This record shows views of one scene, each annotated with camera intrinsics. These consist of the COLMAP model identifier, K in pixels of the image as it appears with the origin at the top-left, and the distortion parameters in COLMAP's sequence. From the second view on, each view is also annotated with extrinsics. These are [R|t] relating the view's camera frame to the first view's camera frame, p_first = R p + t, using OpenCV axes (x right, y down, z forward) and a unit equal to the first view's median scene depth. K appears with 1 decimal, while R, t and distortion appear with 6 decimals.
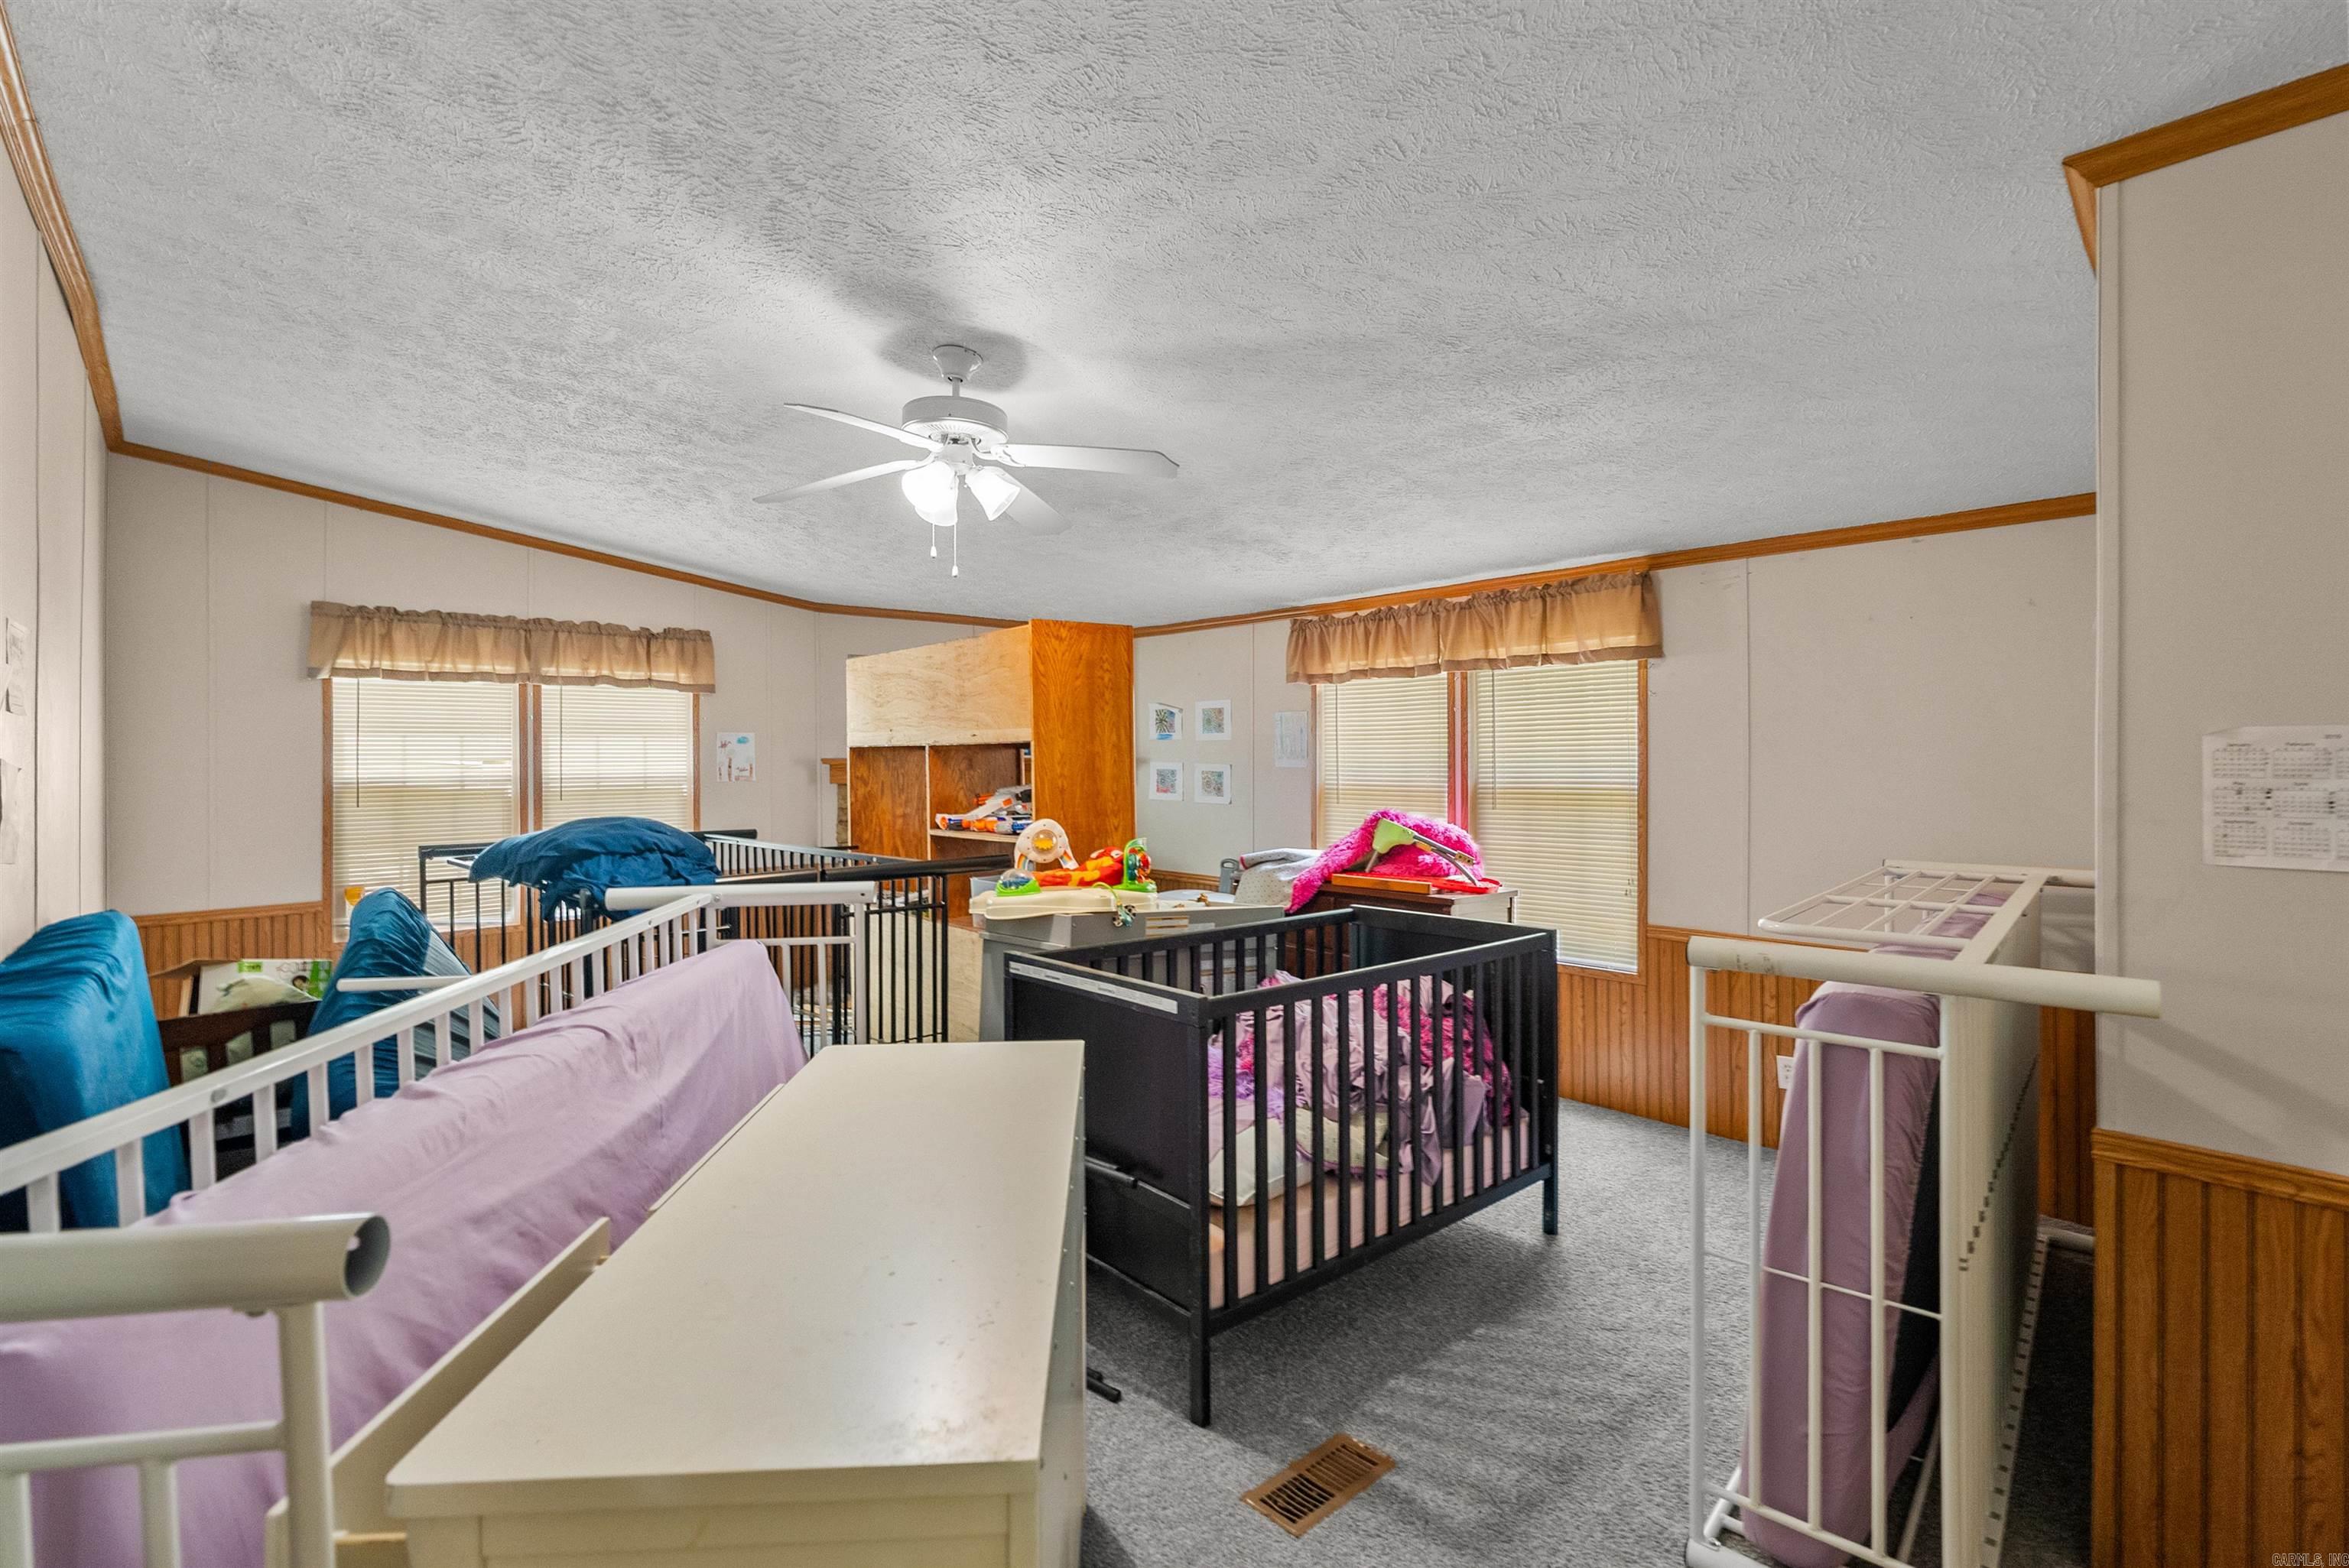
lens RADIAL K [[1075.0, 0, 1171.5], [0, 1075.0, 763.6], [0, 0, 1]] dist [0.002991, 0.000441]
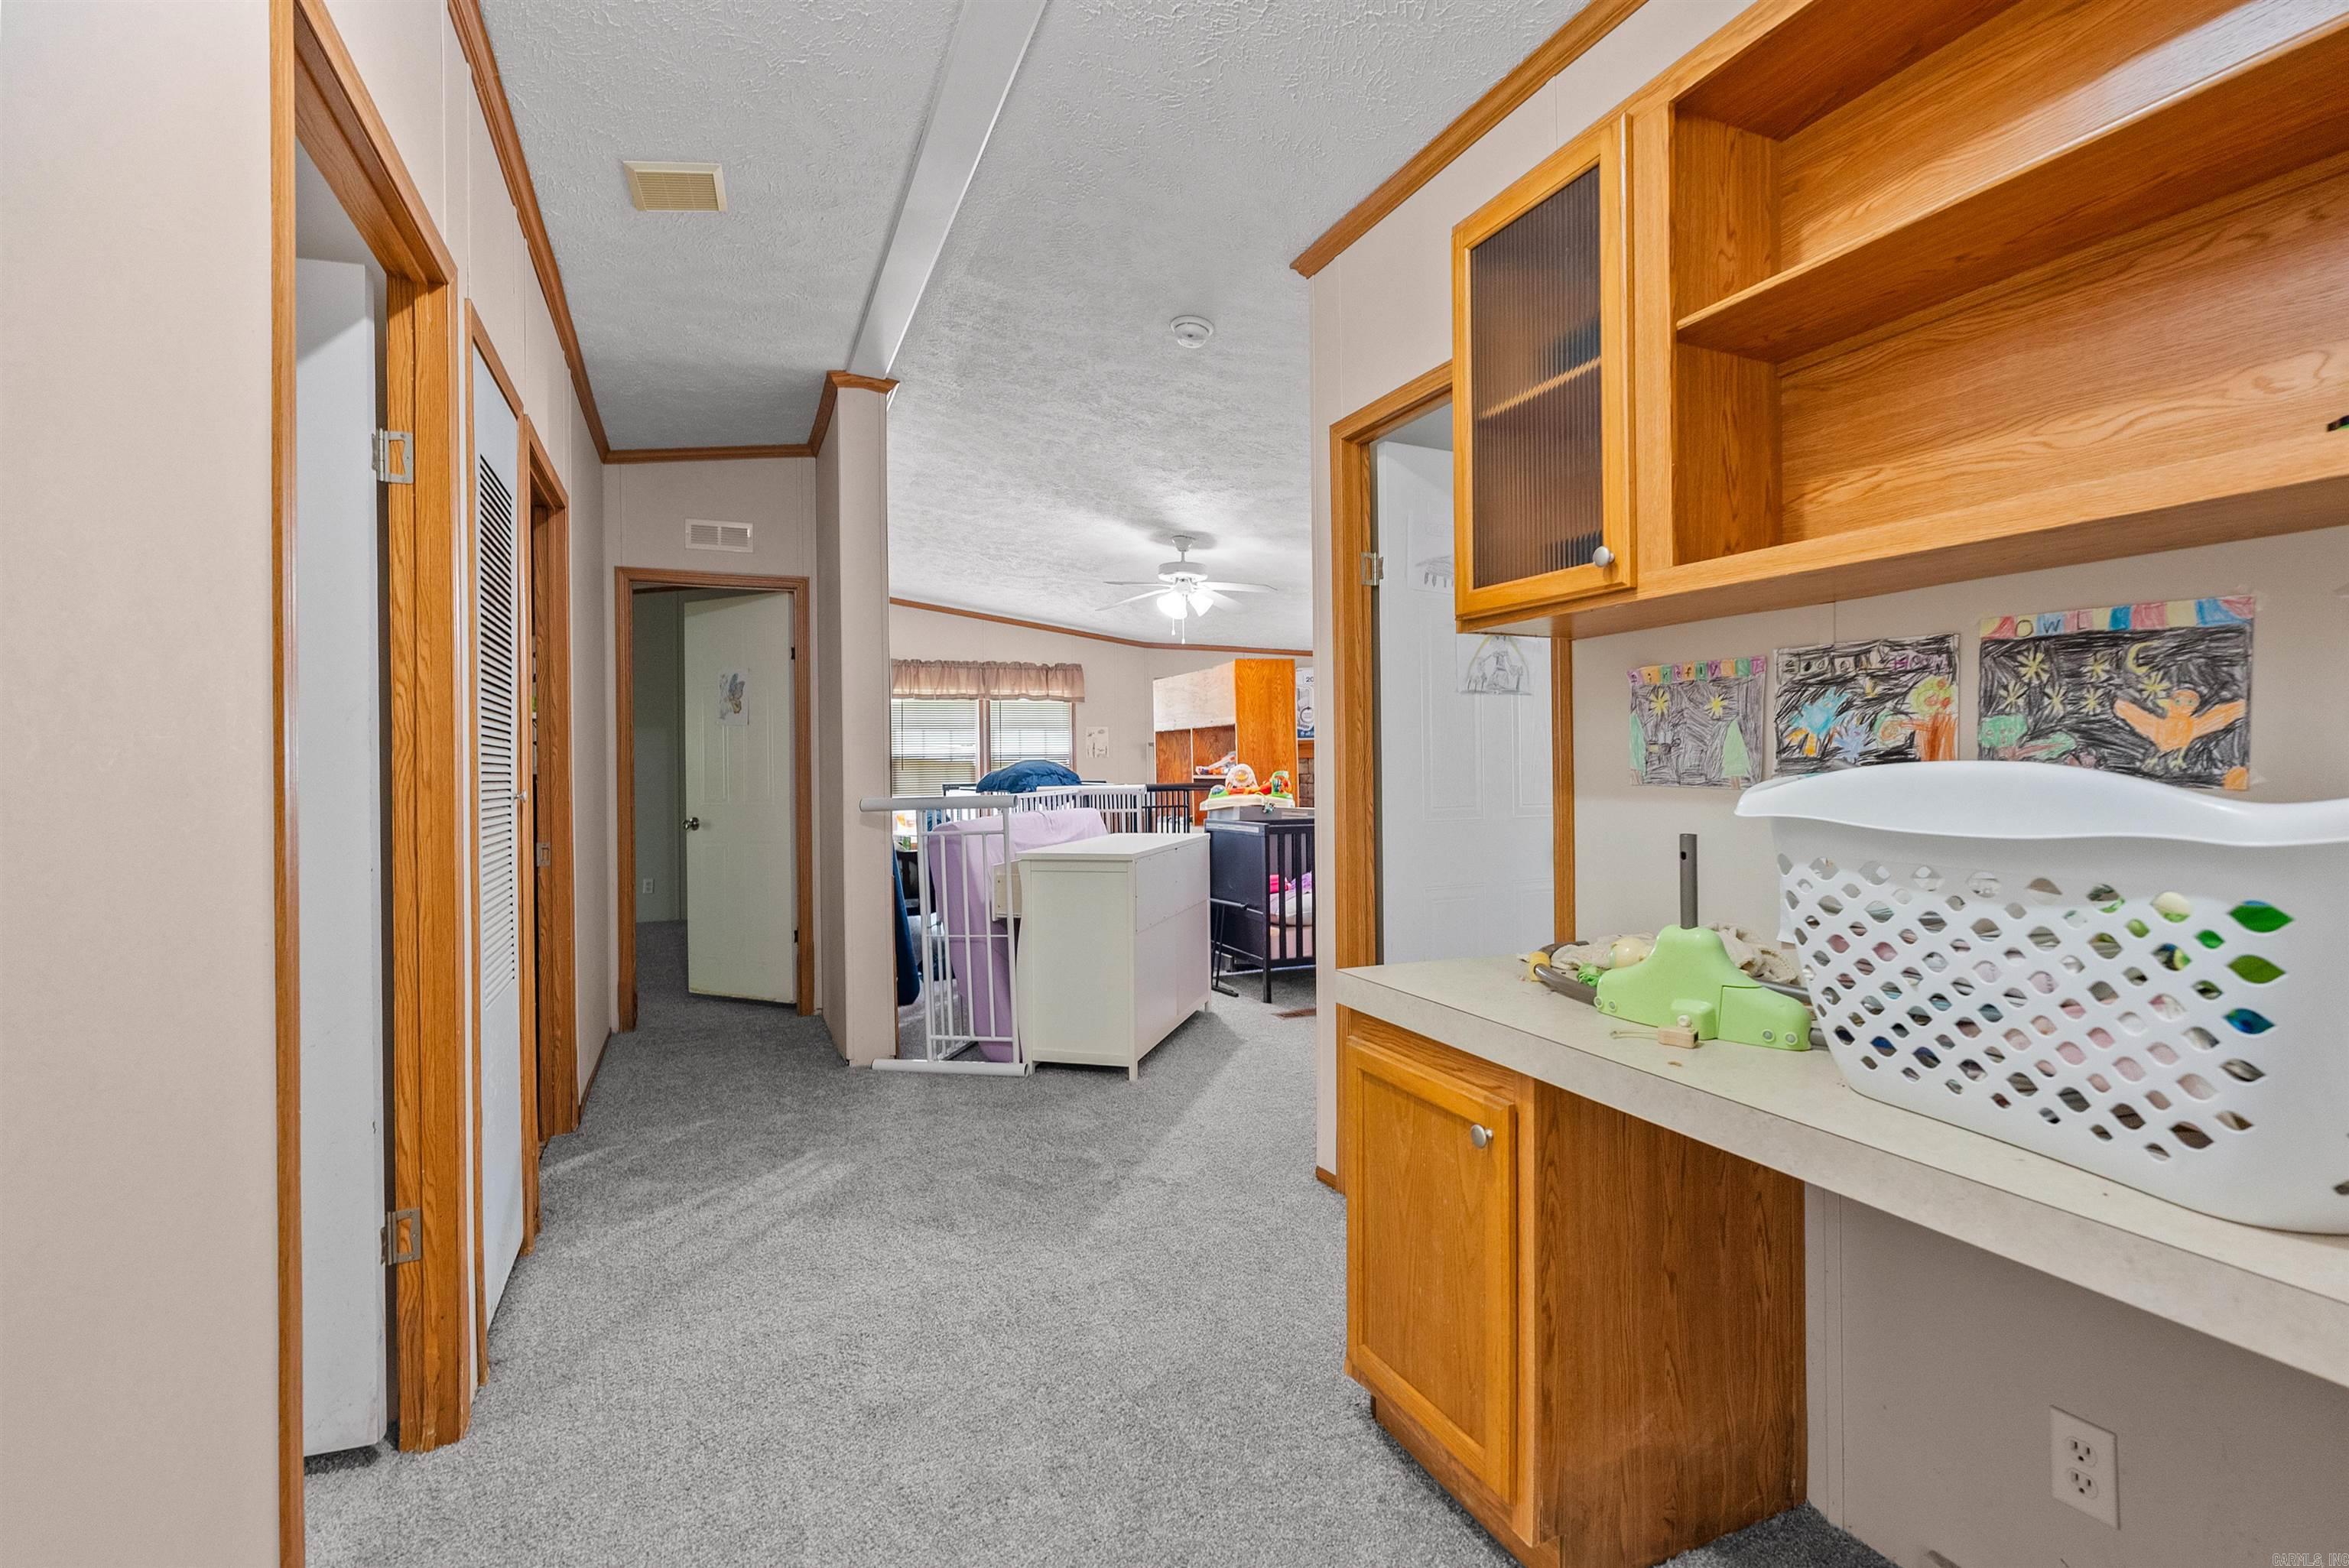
lens RADIAL K [[1075.0, 0, 1182.5], [0, 1075.0, 781.1], [0, 0, 1]] dist [0.002991, 0.000441]
pose [[0.949282, -0.004013, -0.314401, 0.306712], [0.008483, 0.999881, 0.012849, 0.045589], [0.314312, -0.014864, 0.949203, -0.672727]]
